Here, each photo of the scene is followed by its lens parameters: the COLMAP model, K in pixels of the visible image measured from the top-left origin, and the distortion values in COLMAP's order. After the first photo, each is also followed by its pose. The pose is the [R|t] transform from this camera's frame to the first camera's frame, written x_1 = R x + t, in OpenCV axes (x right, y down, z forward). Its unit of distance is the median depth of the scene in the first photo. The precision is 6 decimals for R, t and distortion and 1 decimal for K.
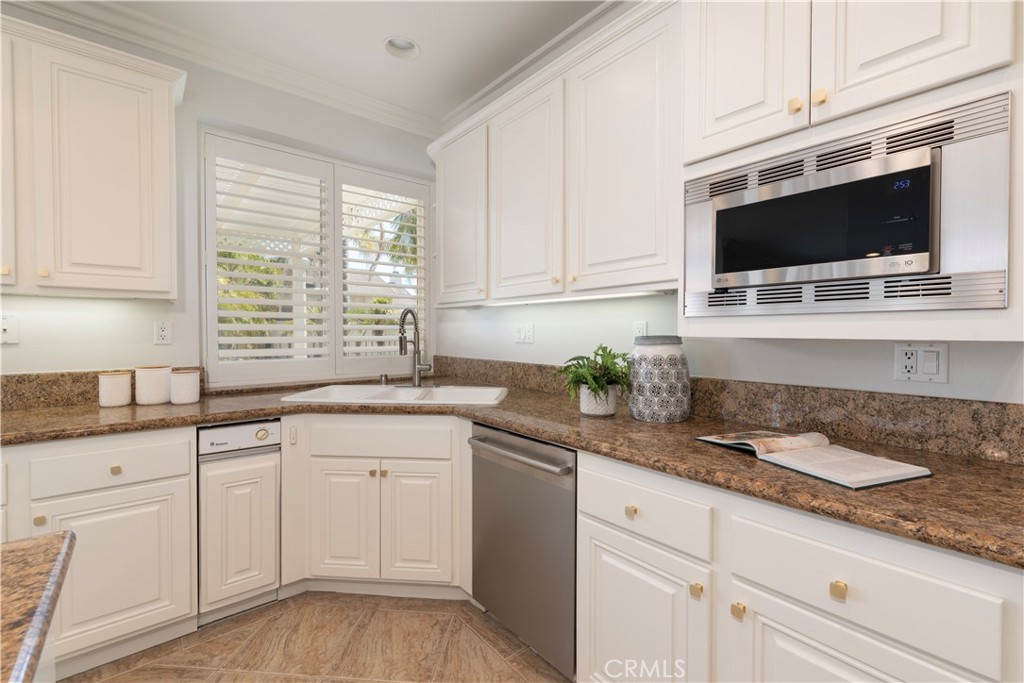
lens RADIAL K [[438.2, 0, 517.2], [0, 438.2, 342.1], [0, 0, 1]] dist [-0.001556, -0.000071]
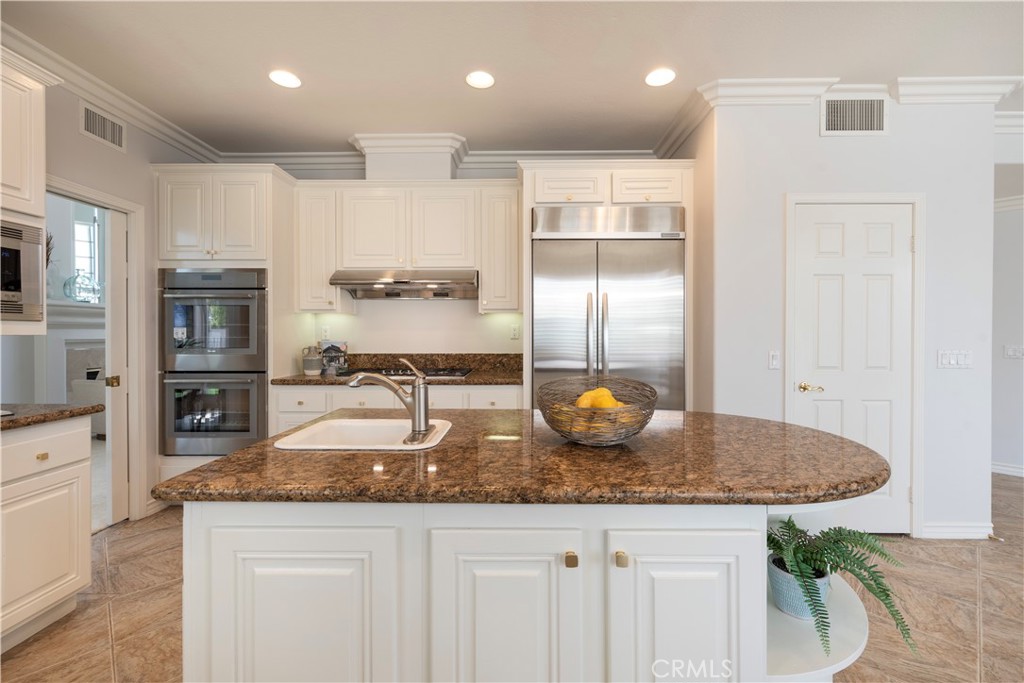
lens RADIAL K [[438.2, 0, 514.0], [0, 438.2, 335.8], [0, 0, 1]] dist [-0.001556, -0.000071]
pose [[-0.761027, -0.001524, 0.648719, -1.203547], [0.017452, 0.999587, 0.022821, -0.003779], [-0.648486, 0.028689, -0.760686, 0.597210]]
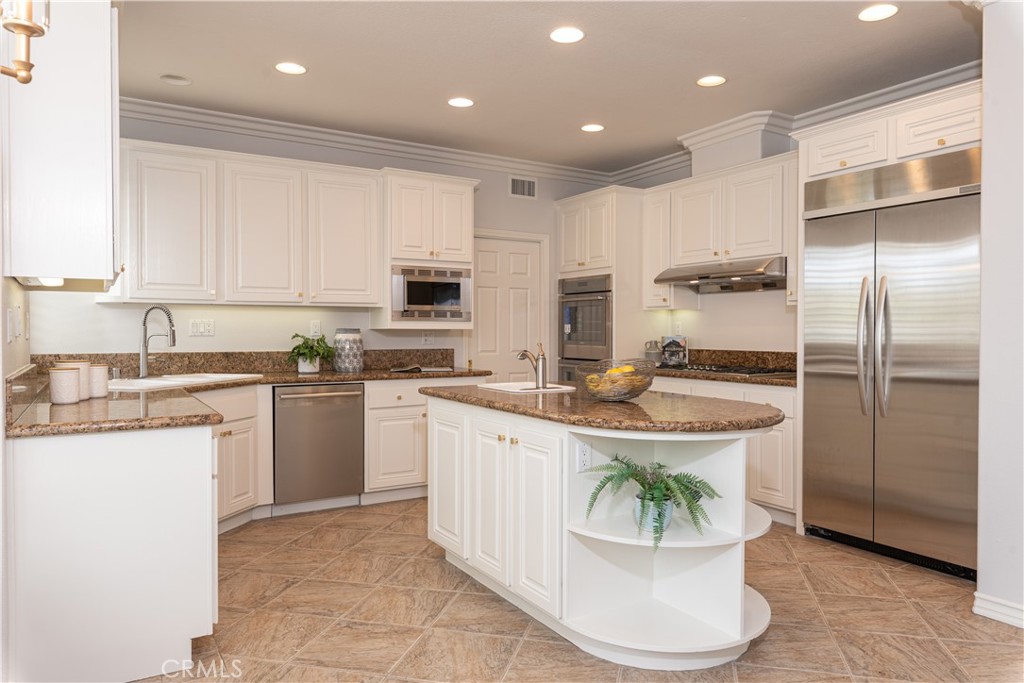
lens RADIAL K [[689.3, 0, 512.9], [0, 689.3, 338.9], [0, 0, 1]] dist [0.001049, -0.001140]
pose [[0.158631, -0.010958, 0.987277, -2.747174], [0.022053, 0.999728, 0.007553, 0.025586], [-0.987092, 0.020574, 0.158829, -0.222858]]
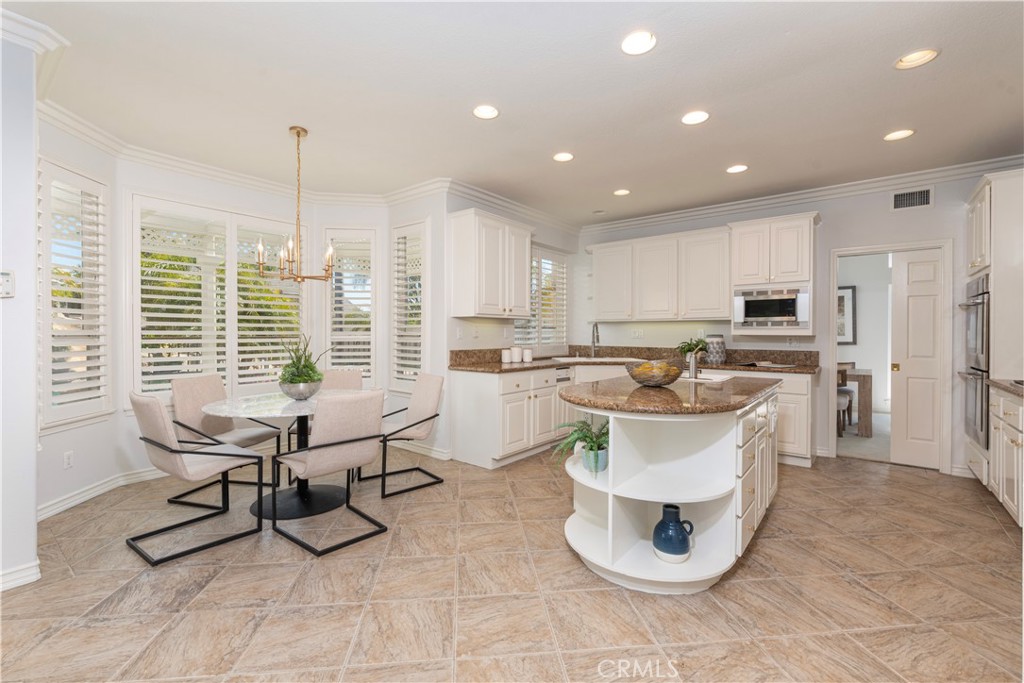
lens RADIAL K [[438.2, 0, 508.9], [0, 438.2, 335.1], [0, 0, 1]] dist [-0.001556, -0.000071]
pose [[0.982670, 0.005826, 0.185271, -1.680818], [-0.001899, 0.999770, -0.021364, 0.057020], [-0.185353, 0.020642, 0.982455, -1.735938]]
